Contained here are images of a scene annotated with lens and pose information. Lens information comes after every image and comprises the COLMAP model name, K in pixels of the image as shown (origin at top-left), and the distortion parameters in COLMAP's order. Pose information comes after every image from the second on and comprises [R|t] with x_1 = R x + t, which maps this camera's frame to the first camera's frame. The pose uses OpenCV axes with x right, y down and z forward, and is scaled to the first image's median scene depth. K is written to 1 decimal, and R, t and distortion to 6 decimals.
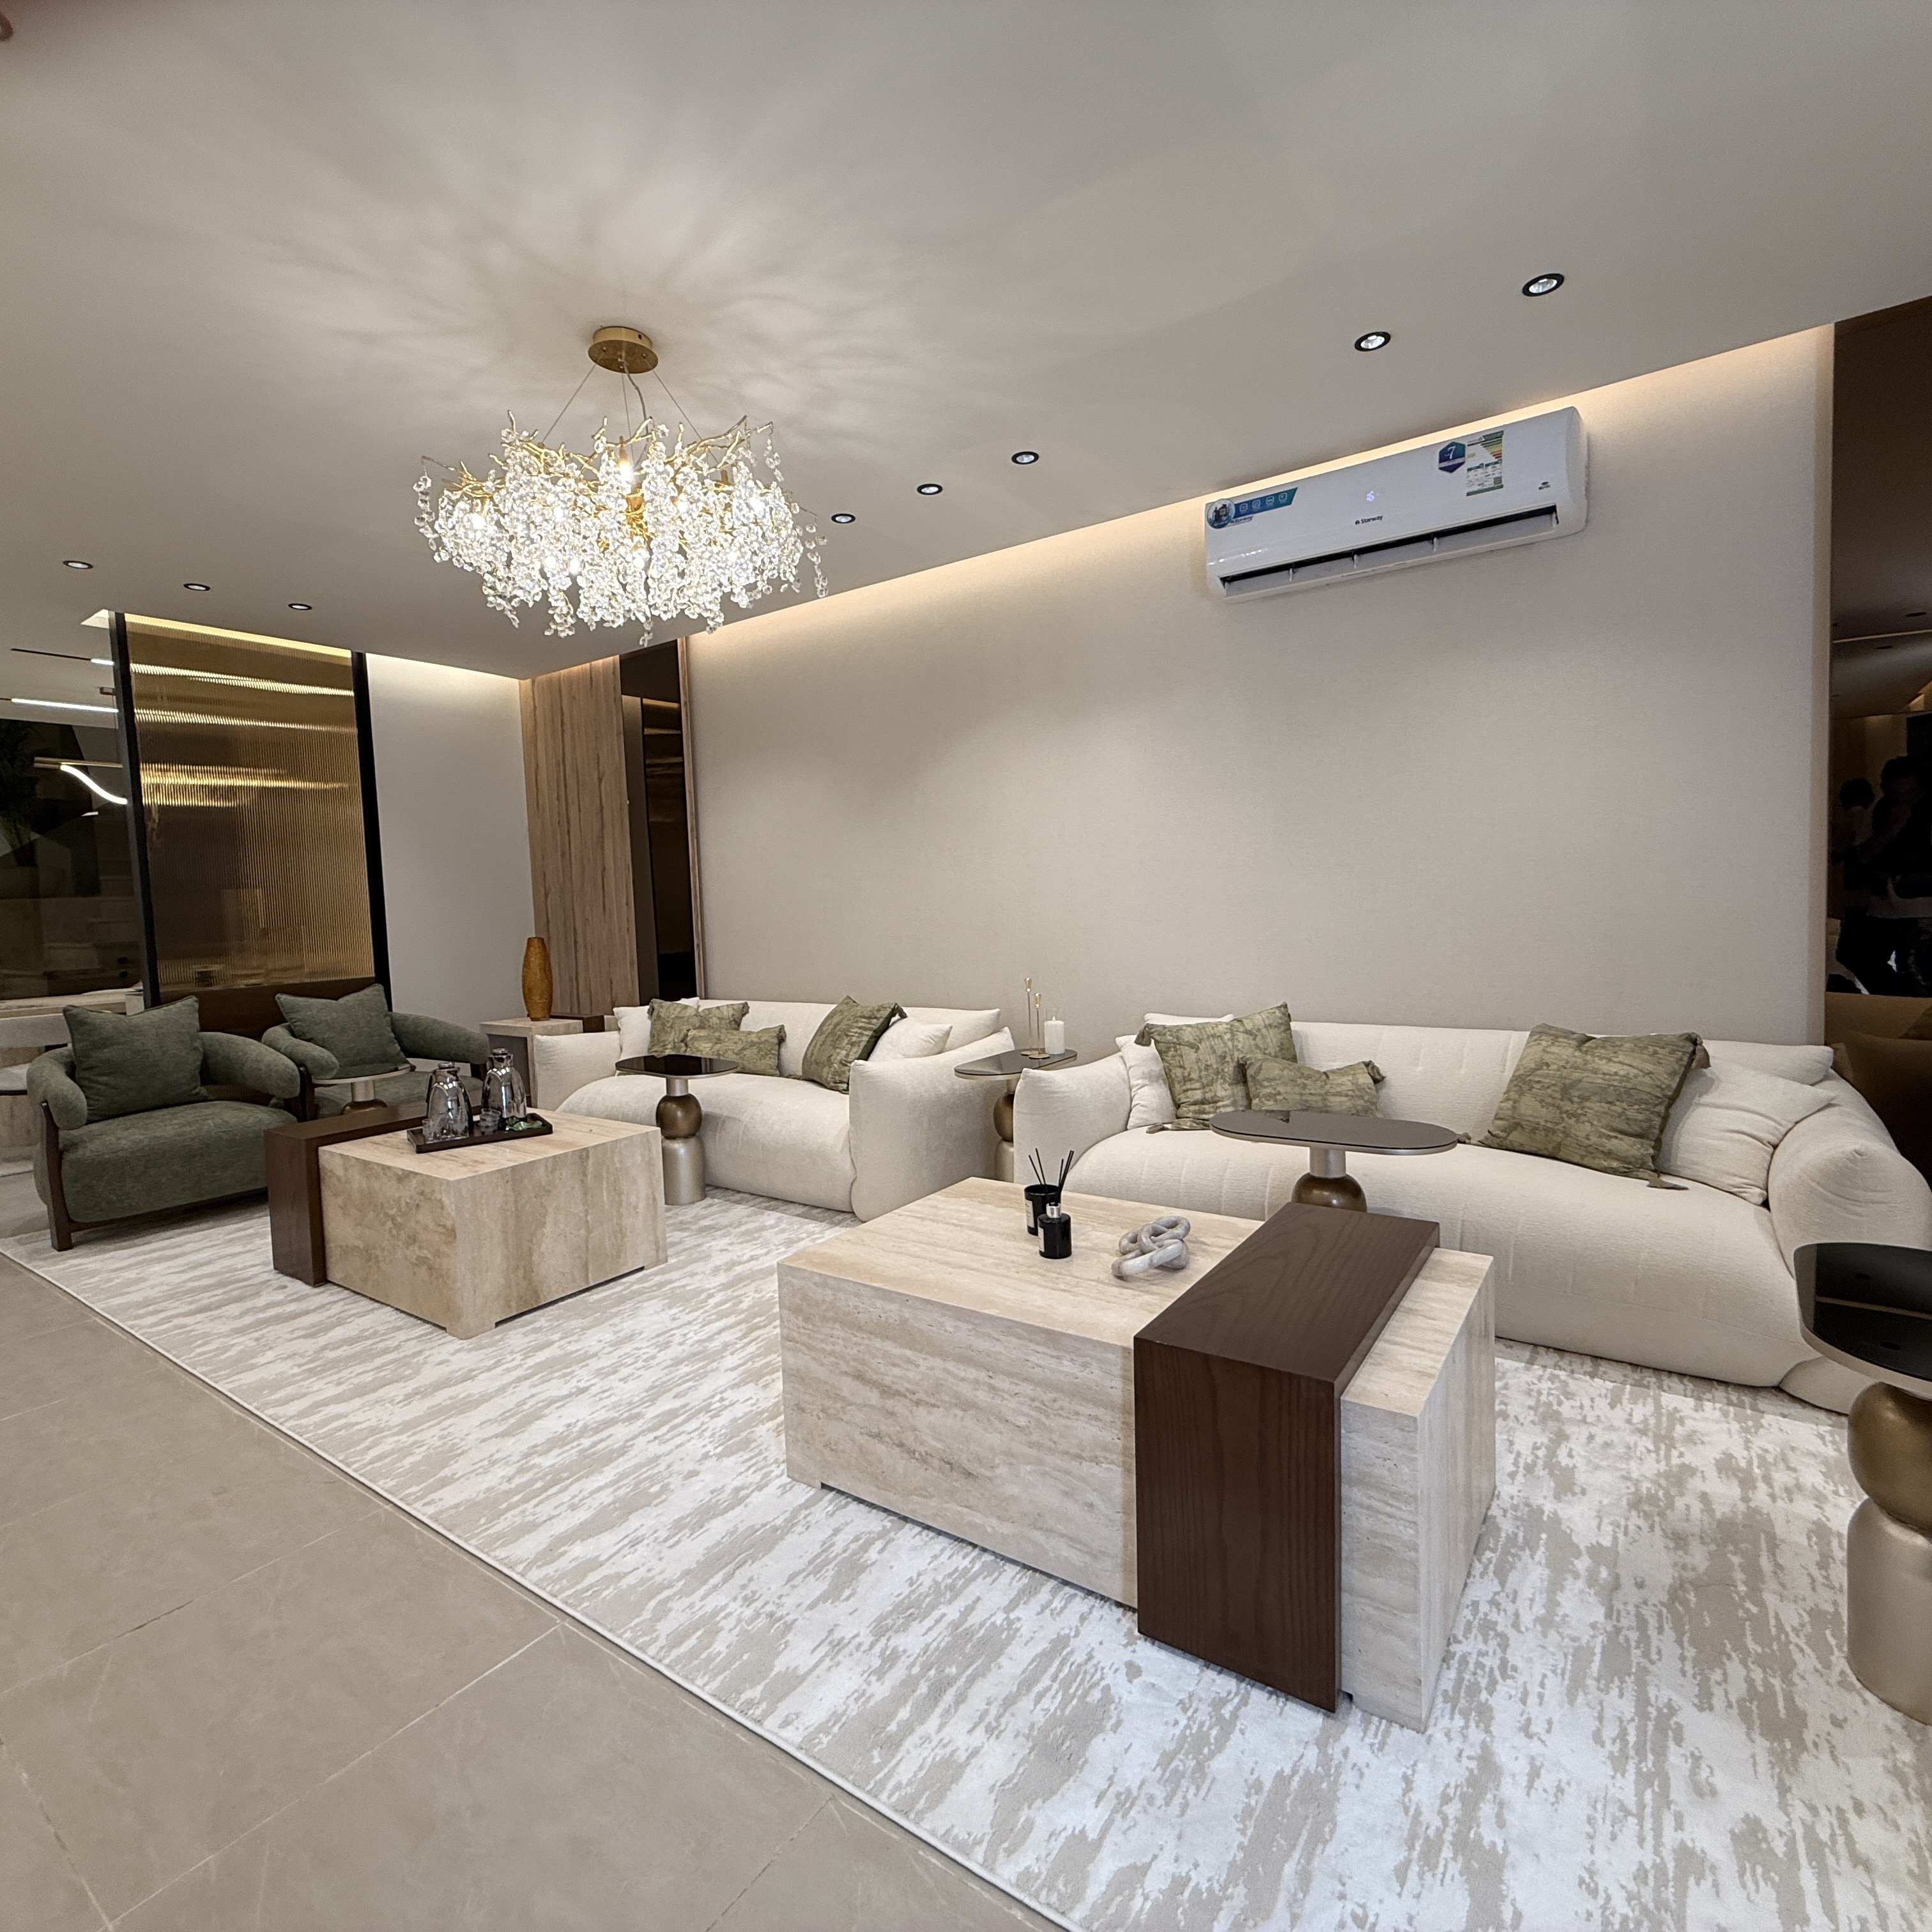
lens RADIAL K [[1022.1, 0, 966.0], [0, 1022.1, 966.0], [0, 0, 1]] dist [-0.004313, -0.001032]
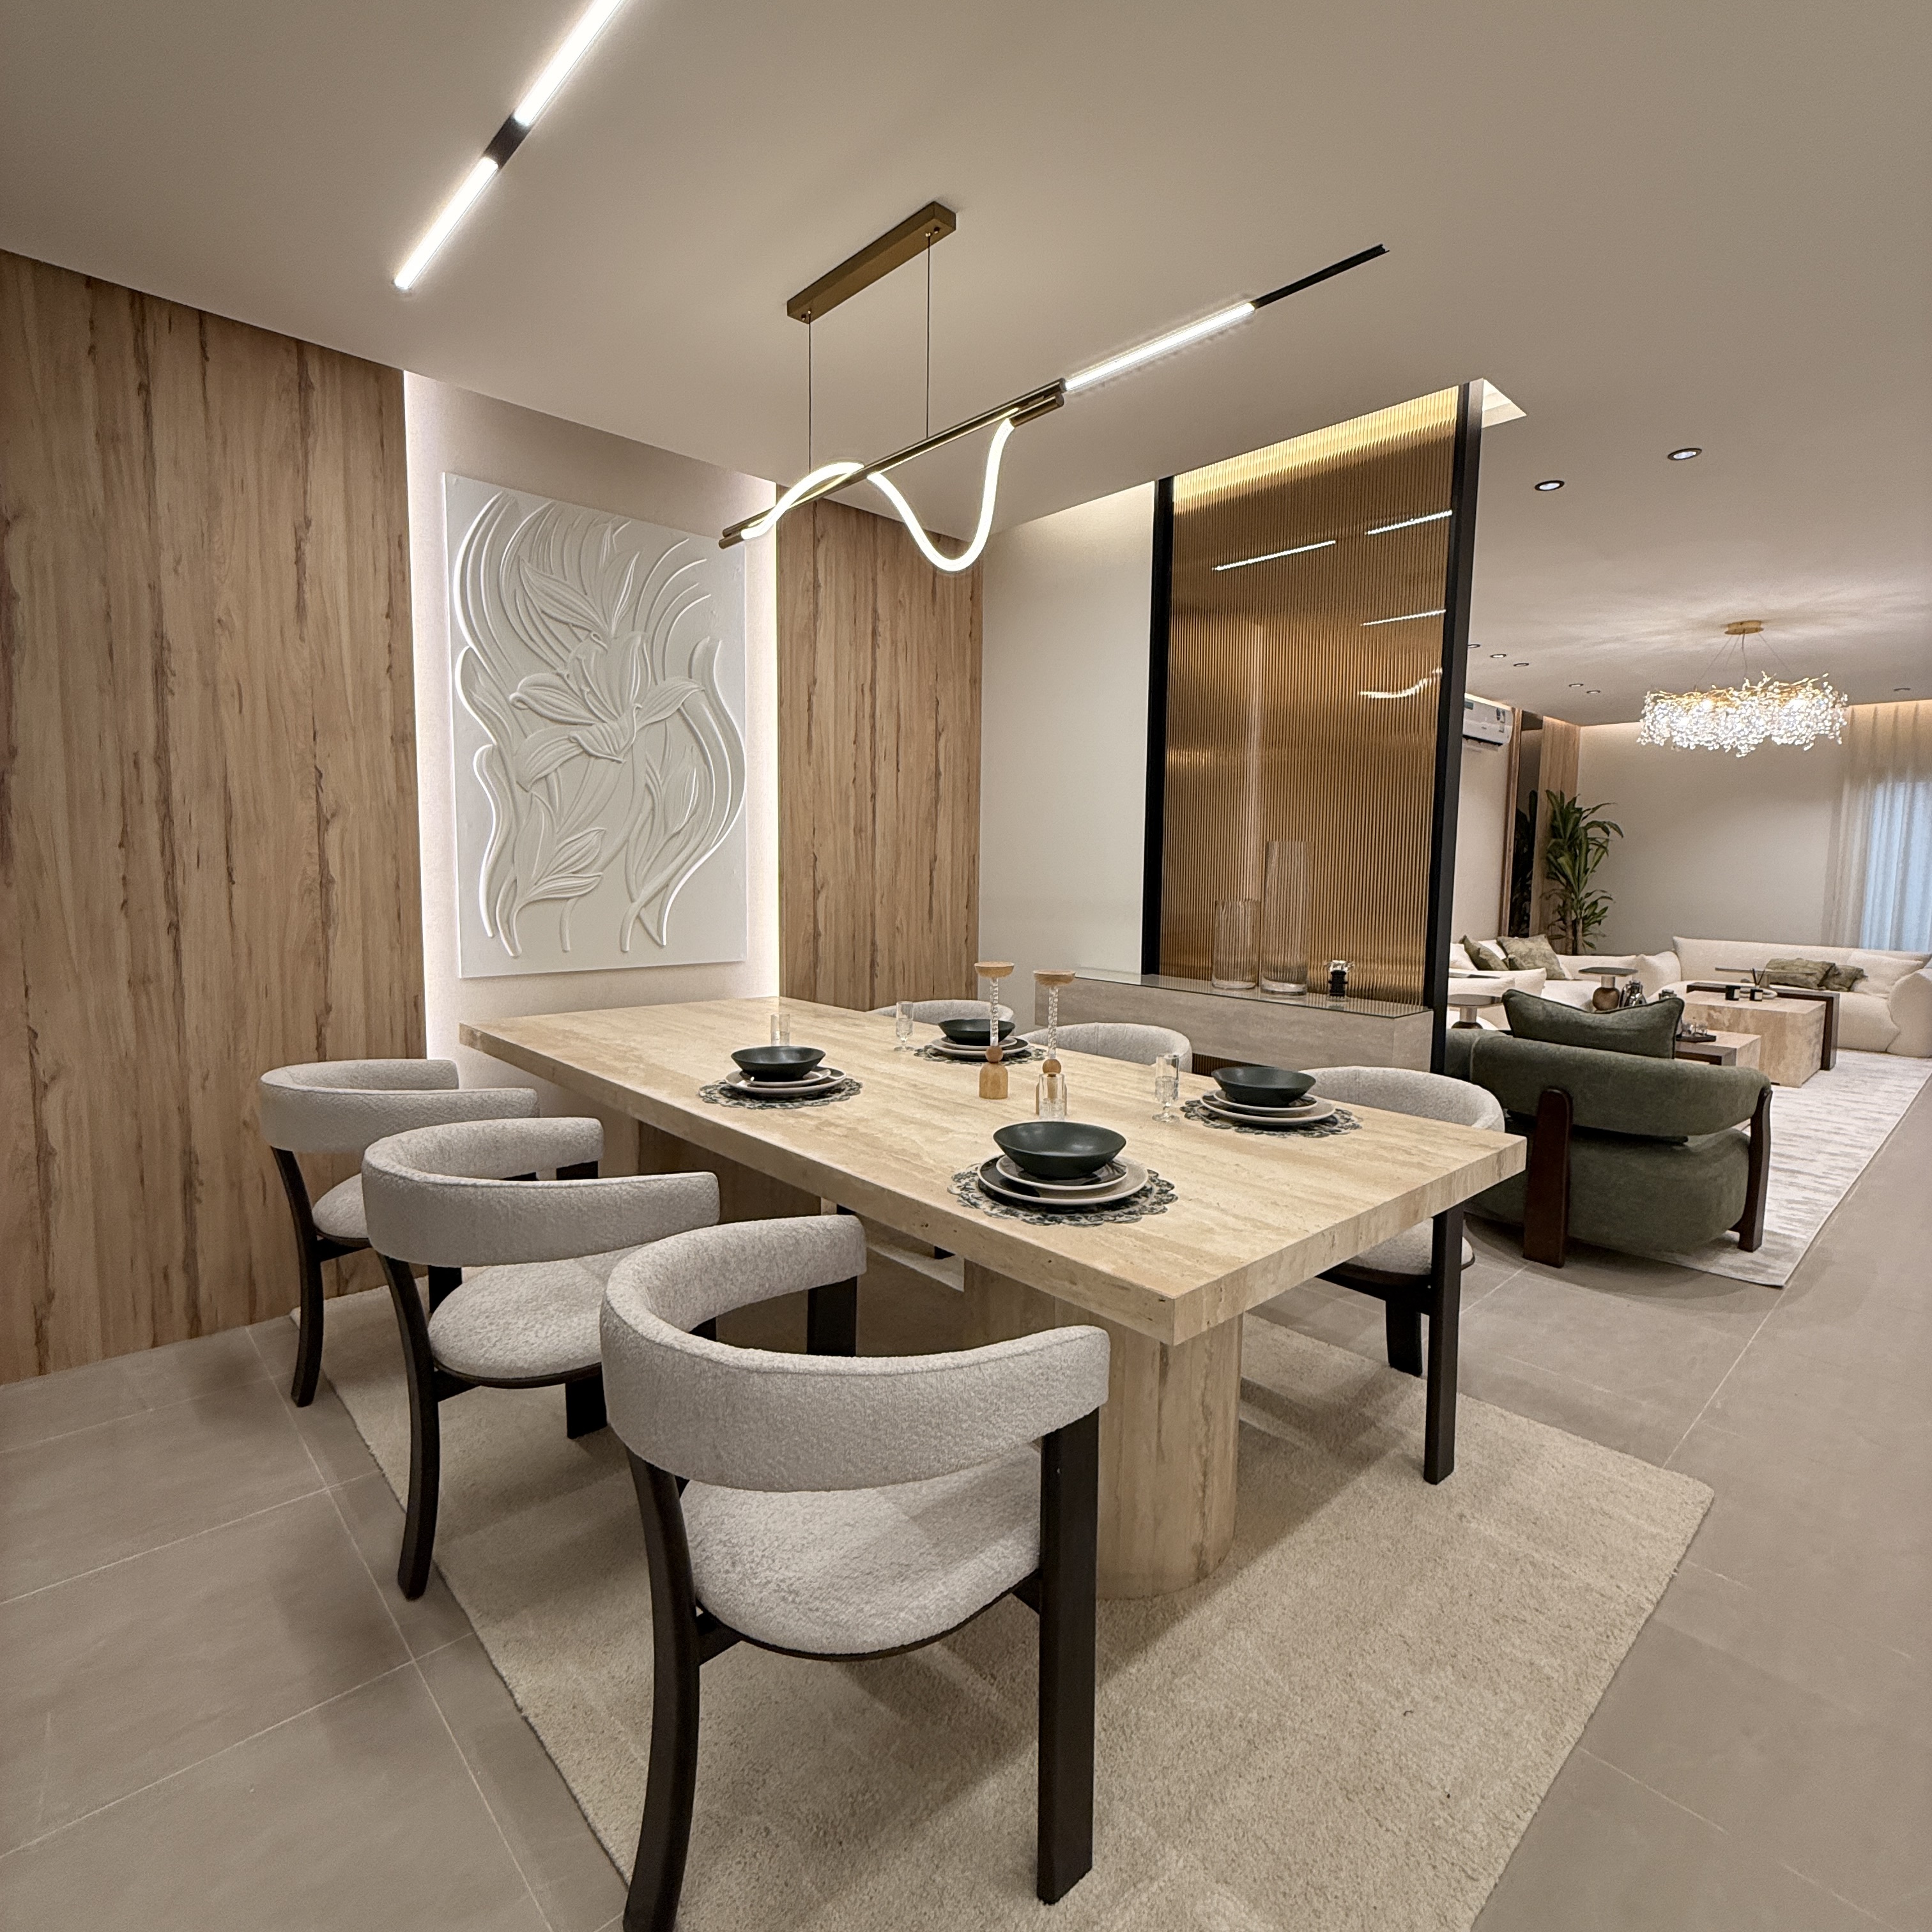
lens RADIAL K [[1022.1, 0, 966.0], [0, 1022.1, 966.0], [0, 0, 1]] dist [-0.004313, -0.001032]
pose [[0.209425, -0.068650, 0.975412, -1.039628], [0.061595, 0.996478, 0.056908, -0.056924], [-0.975883, 0.048162, 0.212915, 0.812992]]
